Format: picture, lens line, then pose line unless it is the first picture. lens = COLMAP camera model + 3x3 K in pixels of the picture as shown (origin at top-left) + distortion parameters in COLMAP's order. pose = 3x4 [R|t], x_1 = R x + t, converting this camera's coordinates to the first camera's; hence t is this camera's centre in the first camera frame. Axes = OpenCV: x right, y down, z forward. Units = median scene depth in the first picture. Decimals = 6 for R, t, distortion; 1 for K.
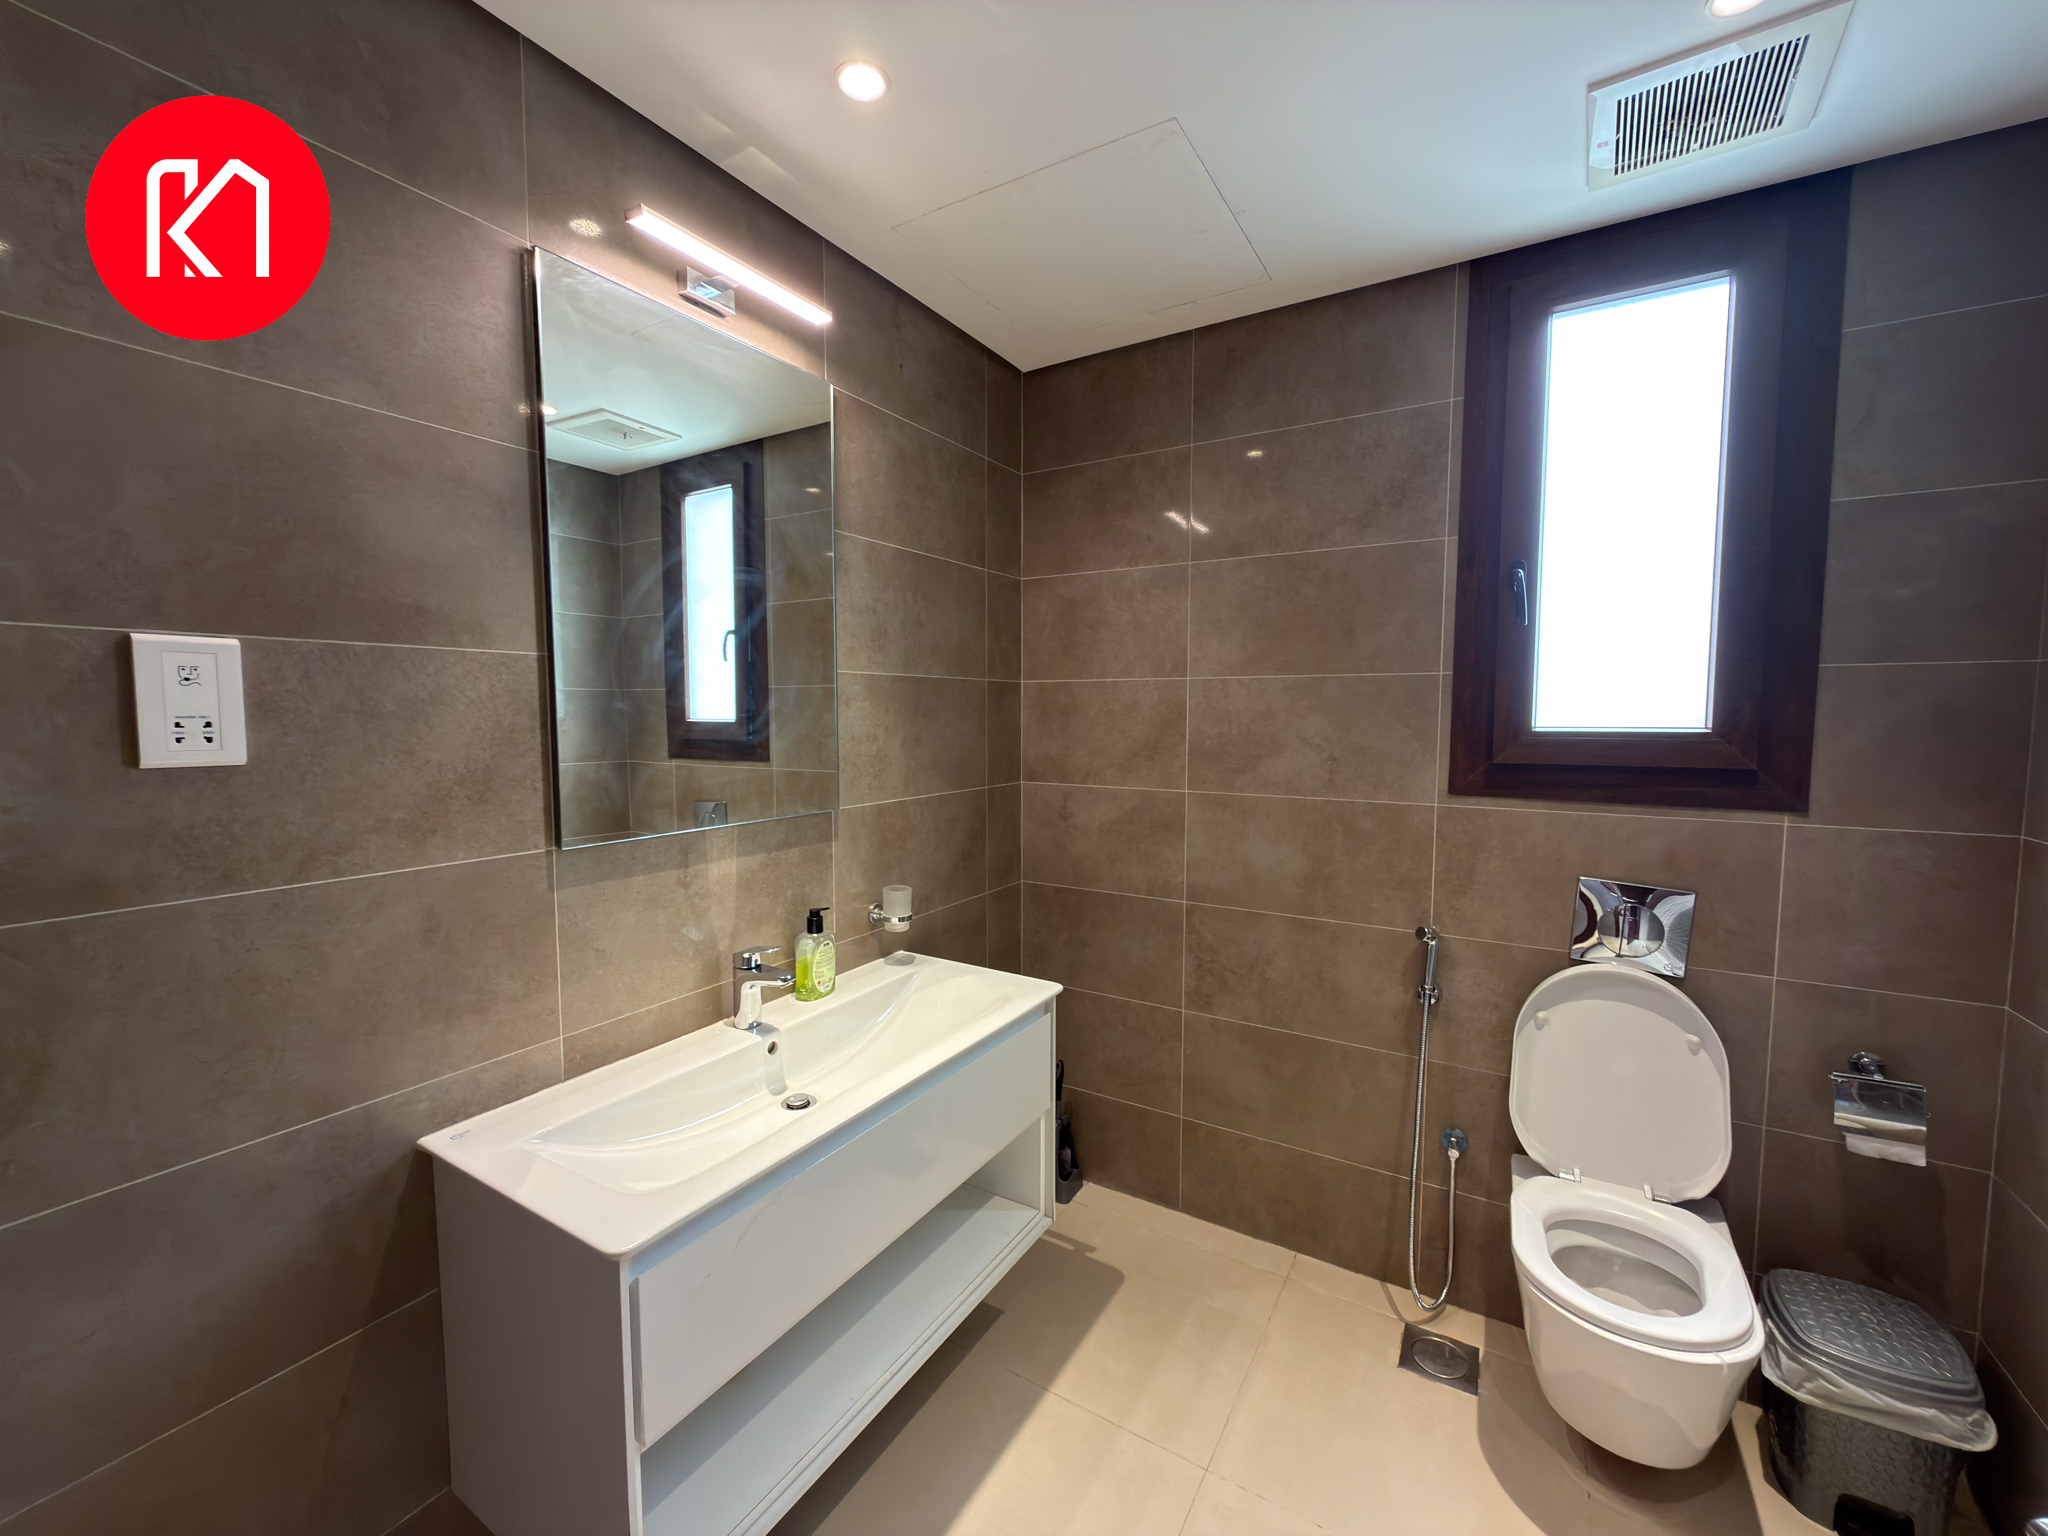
lens RADIAL K [[811.5, 0, 1021.1], [0, 811.5, 774.0], [0, 0, 1]] dist [-0.000497, -0.000295]
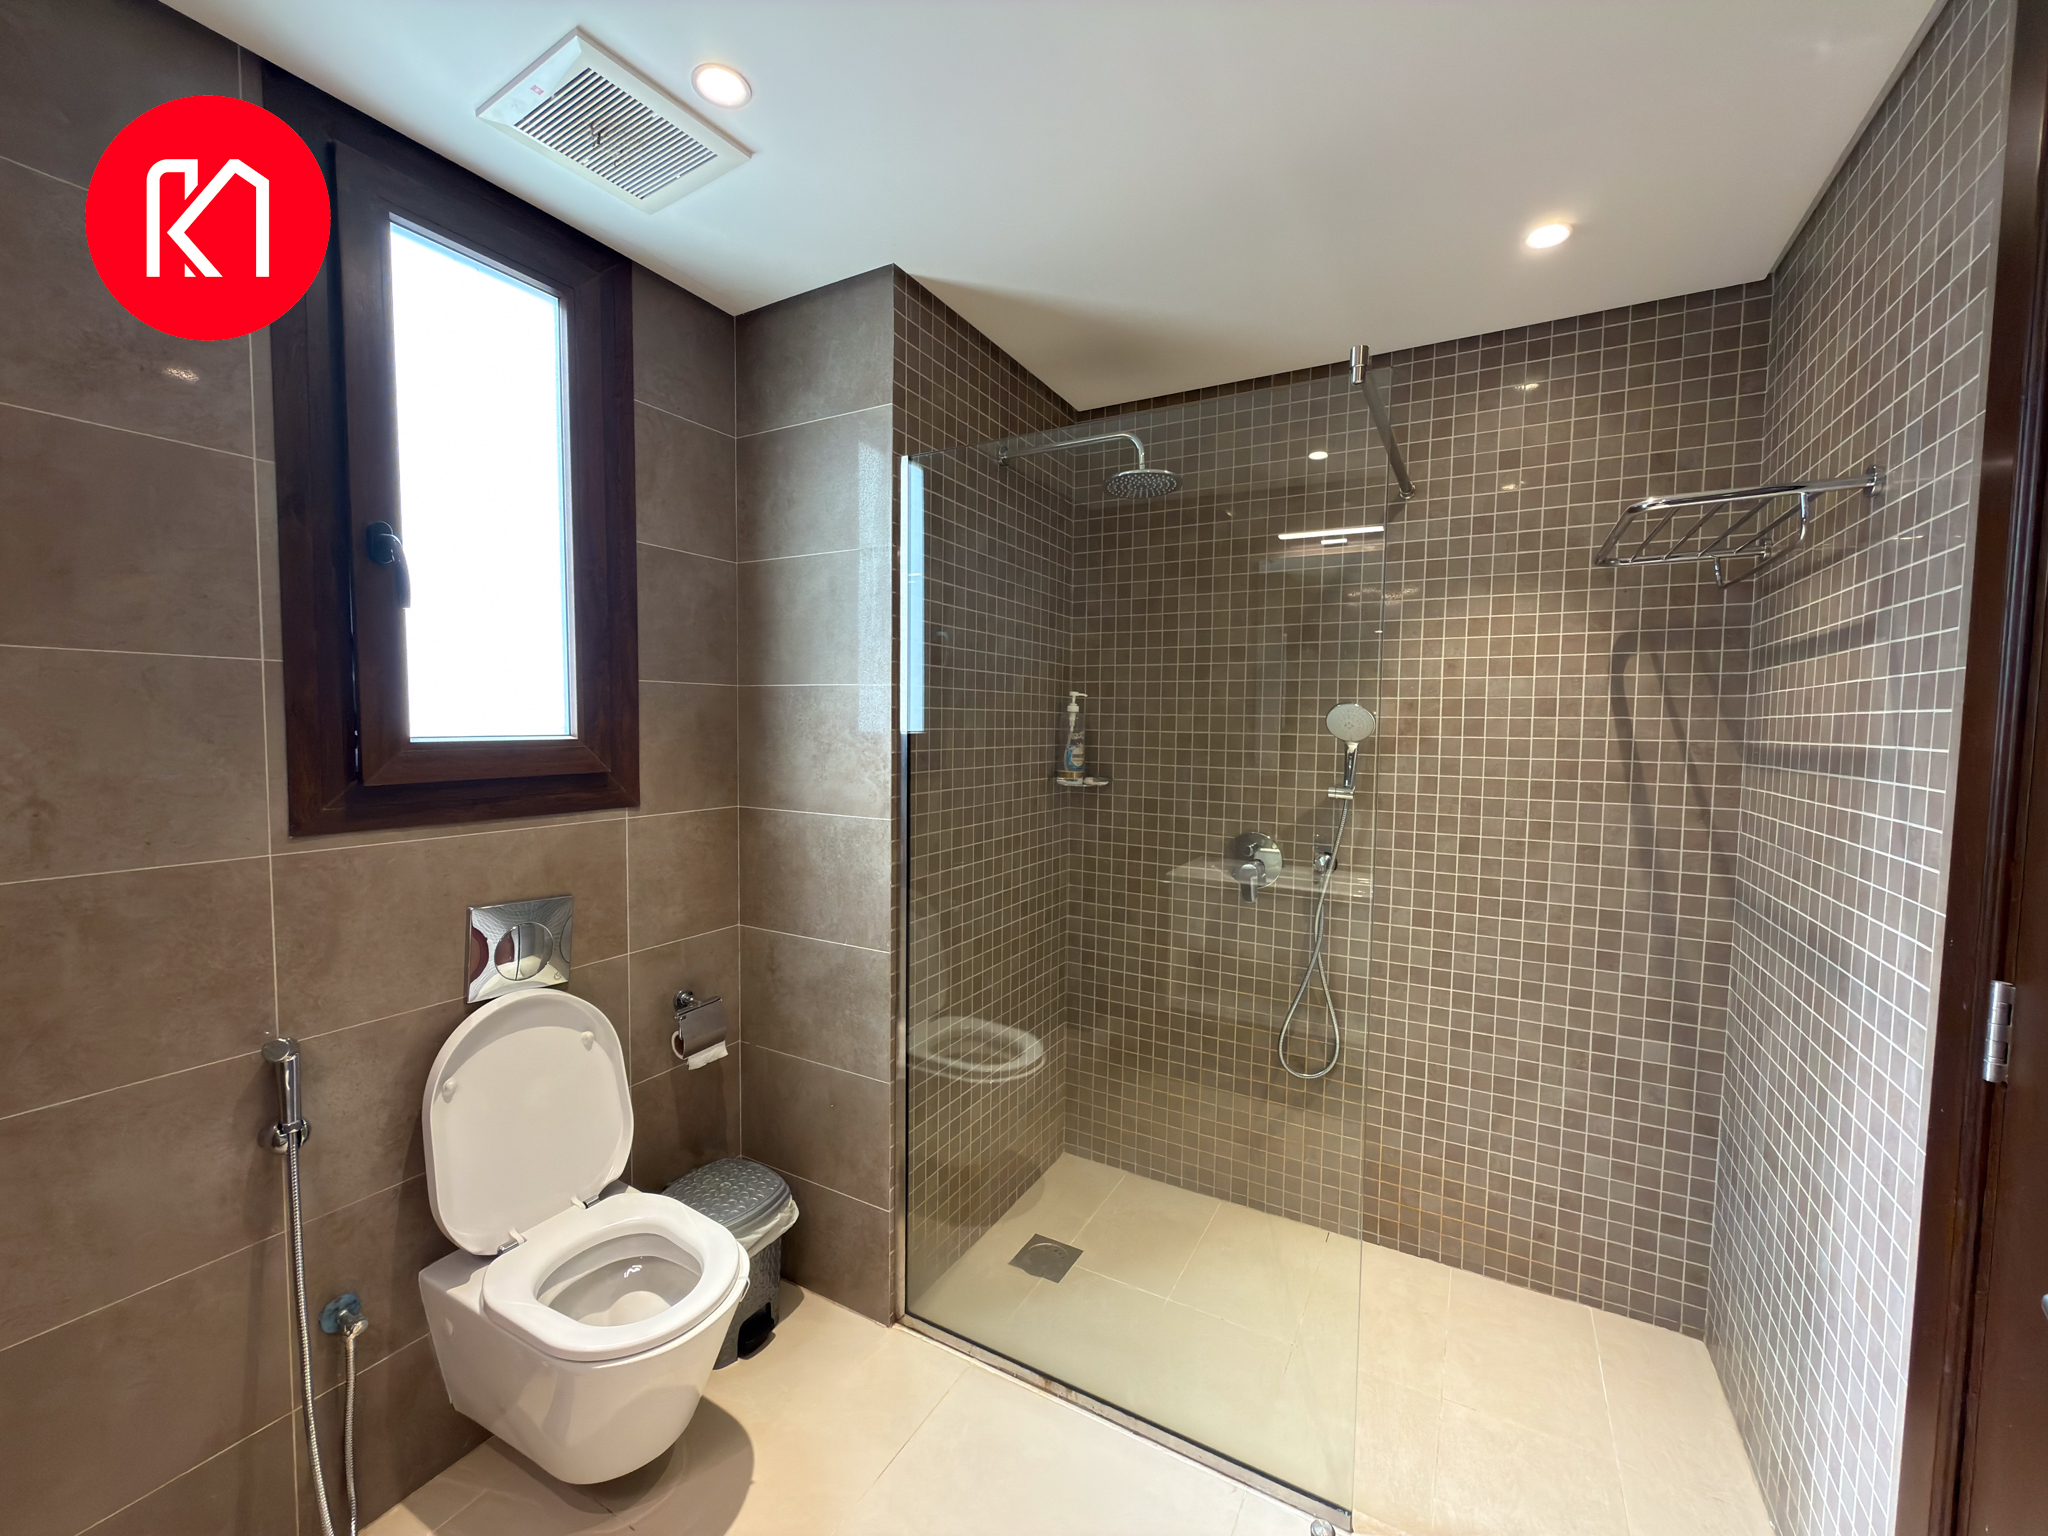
lens RADIAL K [[811.5, 0, 1015.5], [0, 811.5, 765.0], [0, 0, 1]] dist [-0.000497, -0.000295]
pose [[-0.018914, -0.057128, 0.998188, -0.186390], [0.062270, 0.996361, 0.058203, -0.041443], [-0.997880, 0.063258, -0.015288, 0.429527]]
